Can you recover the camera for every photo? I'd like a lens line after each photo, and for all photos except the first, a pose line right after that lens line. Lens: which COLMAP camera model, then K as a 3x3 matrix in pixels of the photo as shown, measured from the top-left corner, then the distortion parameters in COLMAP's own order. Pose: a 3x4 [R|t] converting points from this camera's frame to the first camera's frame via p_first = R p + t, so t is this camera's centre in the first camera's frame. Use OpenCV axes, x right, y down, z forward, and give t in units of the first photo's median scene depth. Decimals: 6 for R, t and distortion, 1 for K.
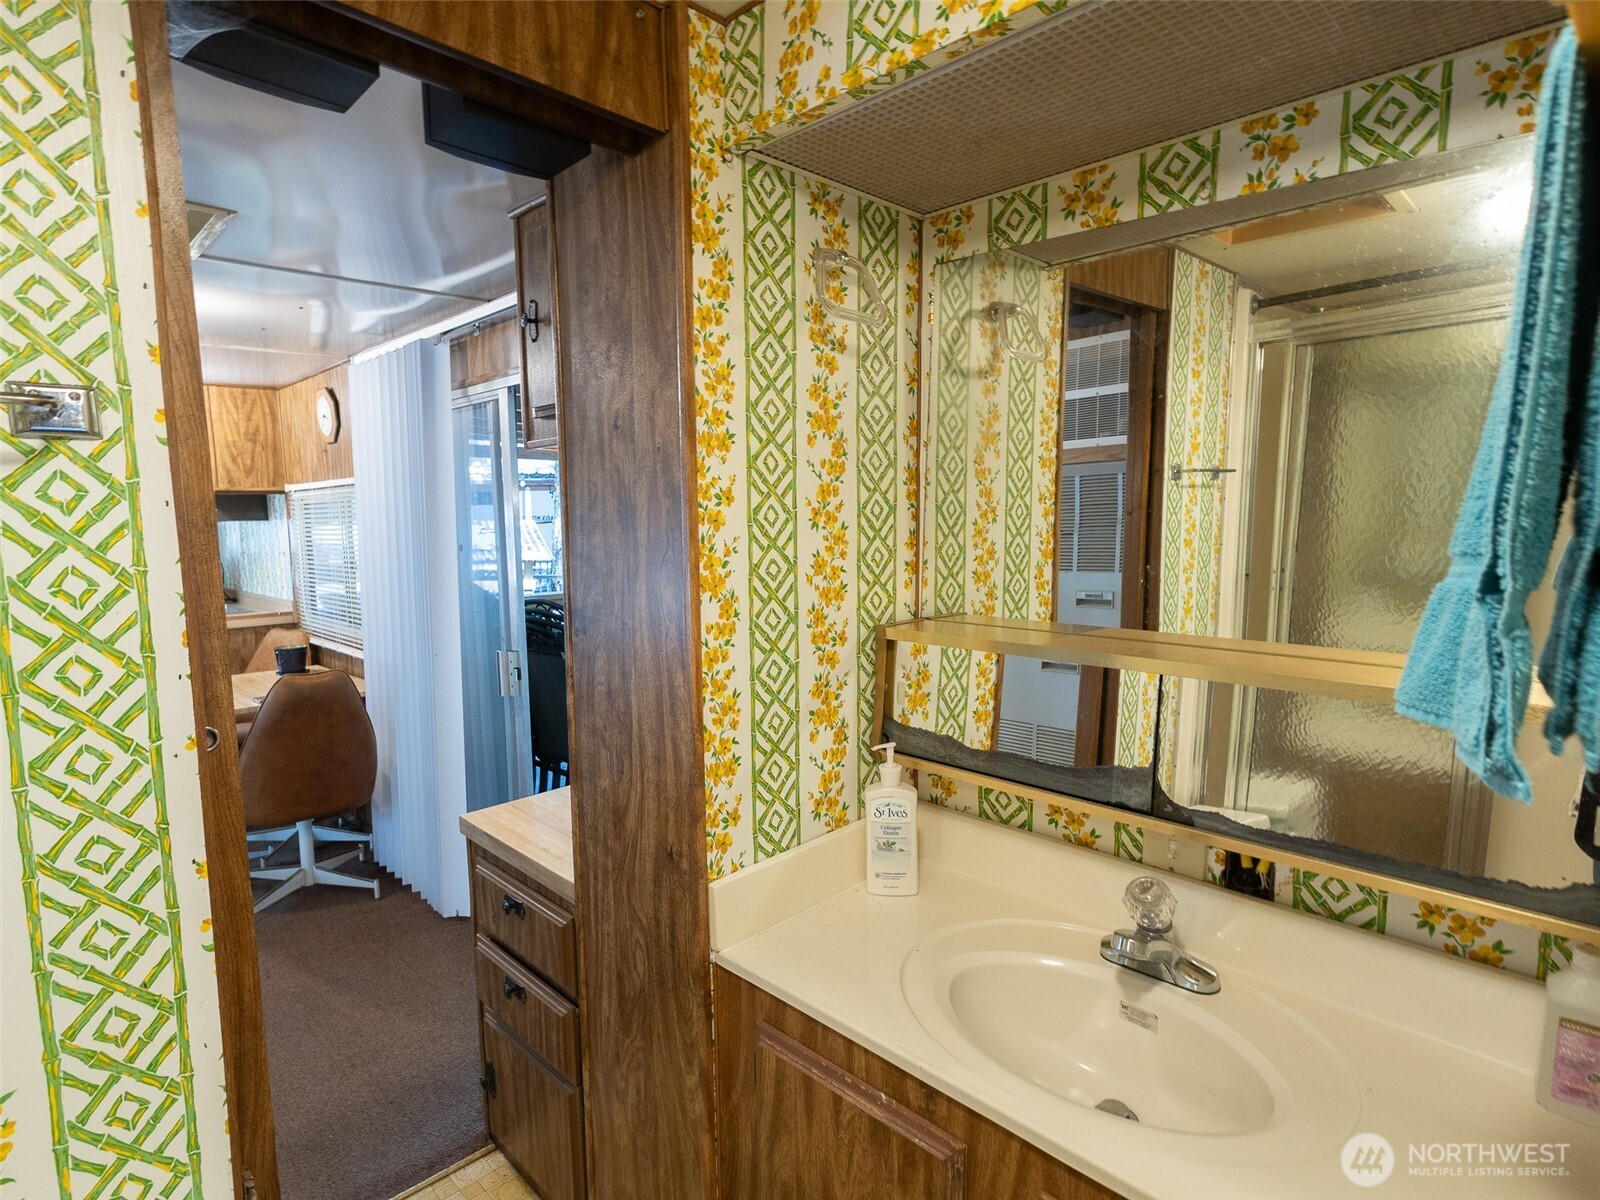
lens RADIAL K [[858.5, 0, 792.7], [0, 858.5, 605.0], [0, 0, 1]] dist [0.003897, 0.000773]
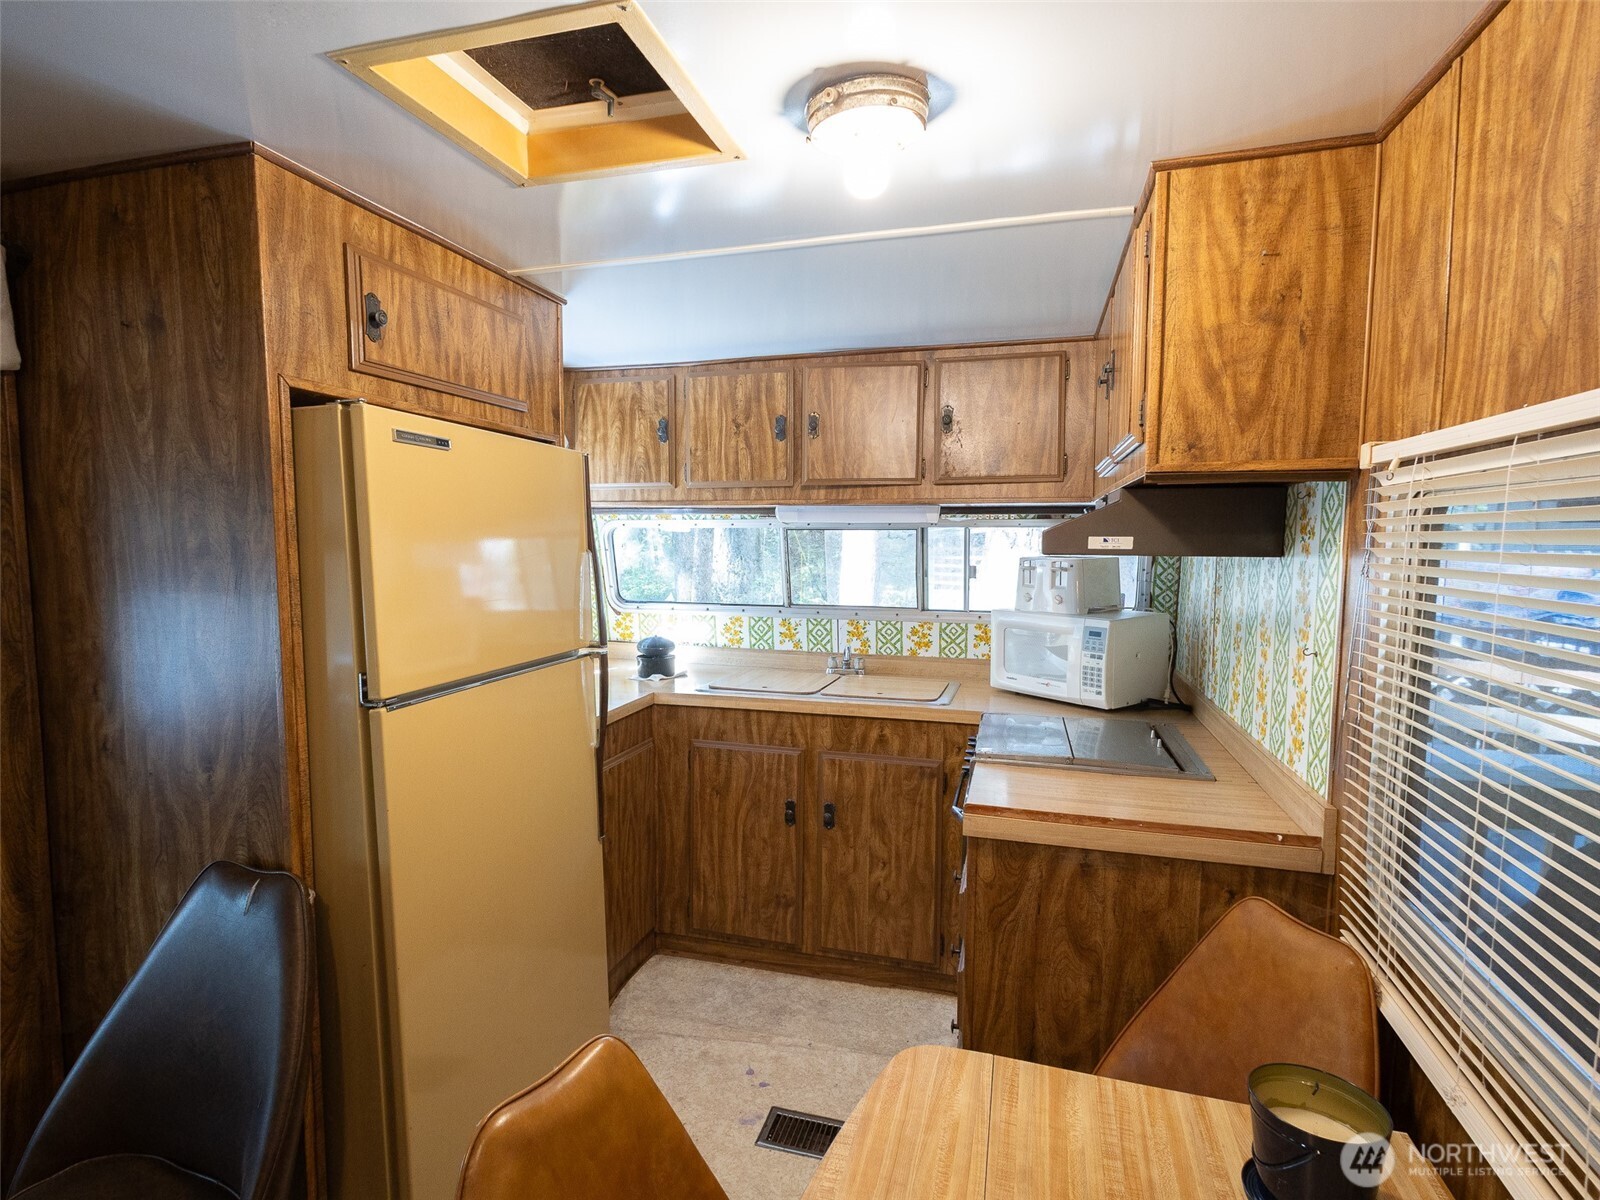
lens RADIAL K [[793.9, 0, 789.1], [0, 793.9, 602.5], [0, 0, 1]] dist [0.009127, 0.001073]
pose [[0.461375, 0.097301, -0.881854, -0.439655], [-0.109117, 0.992645, 0.052436, -0.080121], [0.880469, 0.072033, 0.468599, 0.710903]]
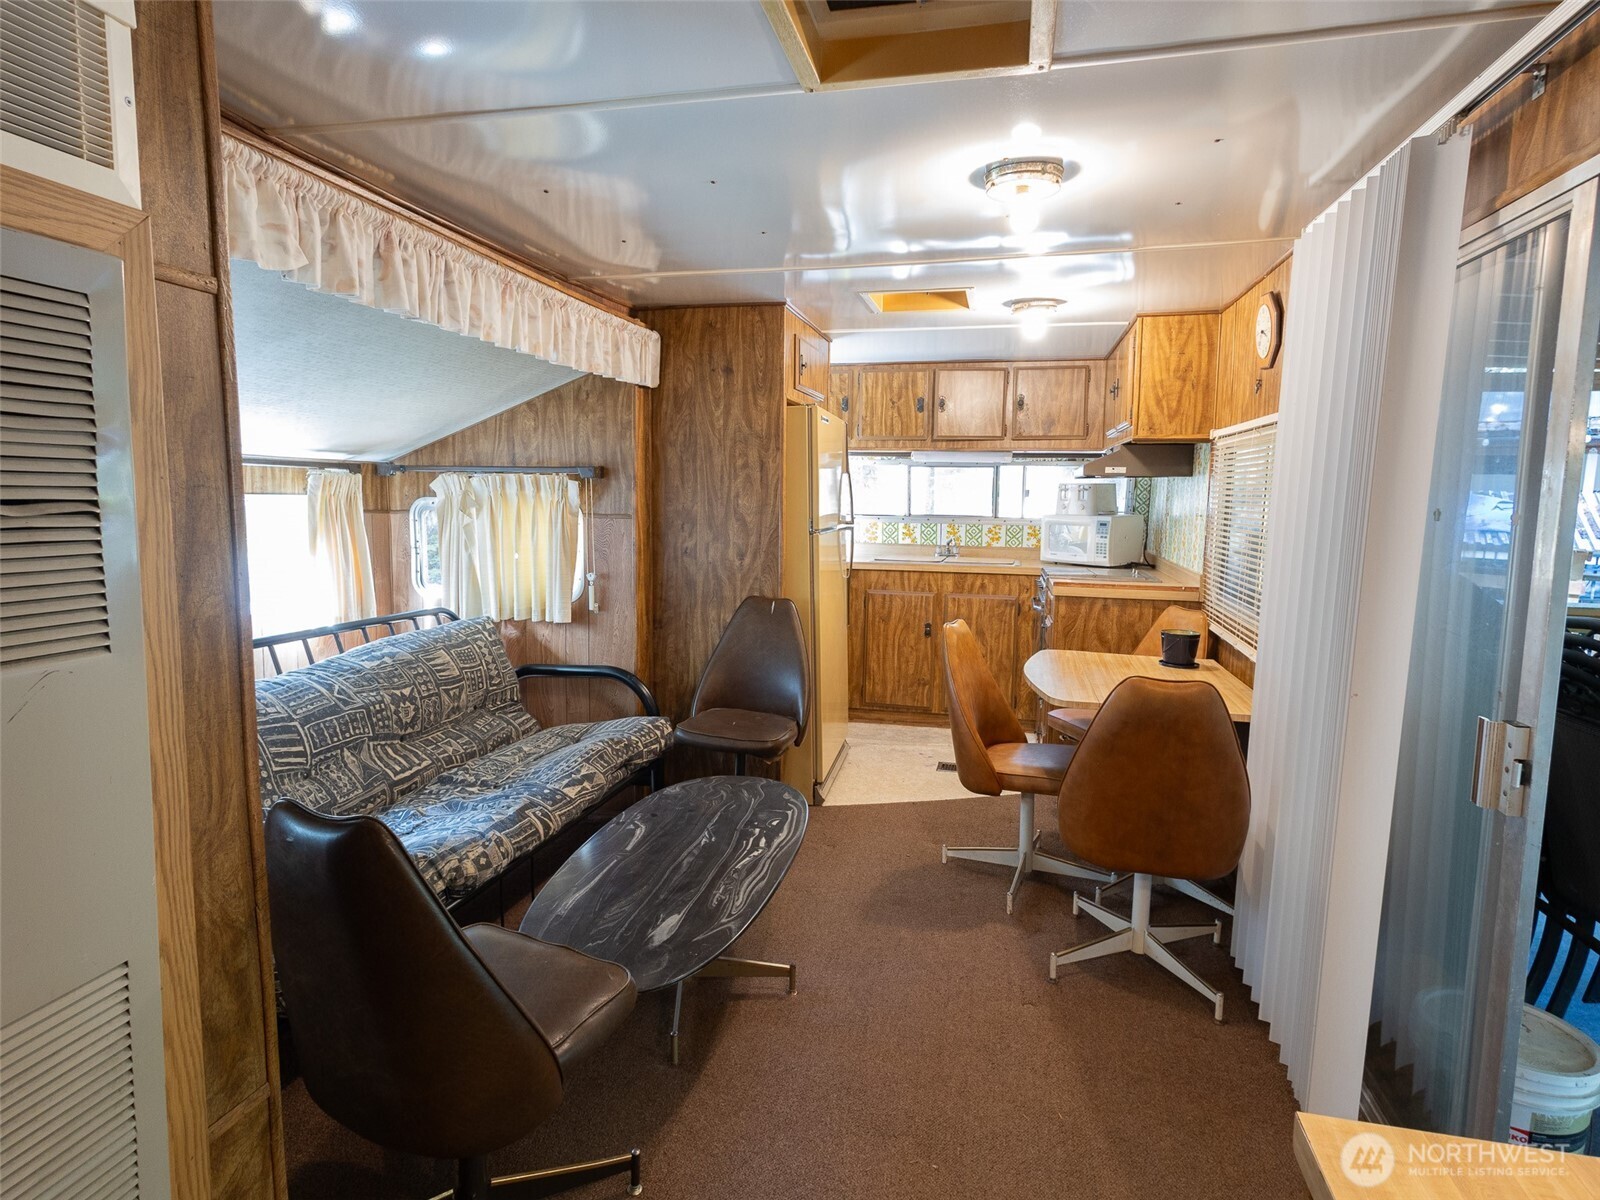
lens RADIAL K [[858.5, 0, 801.7], [0, 858.5, 574.3], [0, 0, 1]] dist [0.003897, 0.000773]
pose [[0.511022, 0.115092, -0.851828, -0.087624], [-0.118356, 0.990978, 0.062890, -0.012331], [0.851380, 0.068681, 0.520033, 0.271207]]
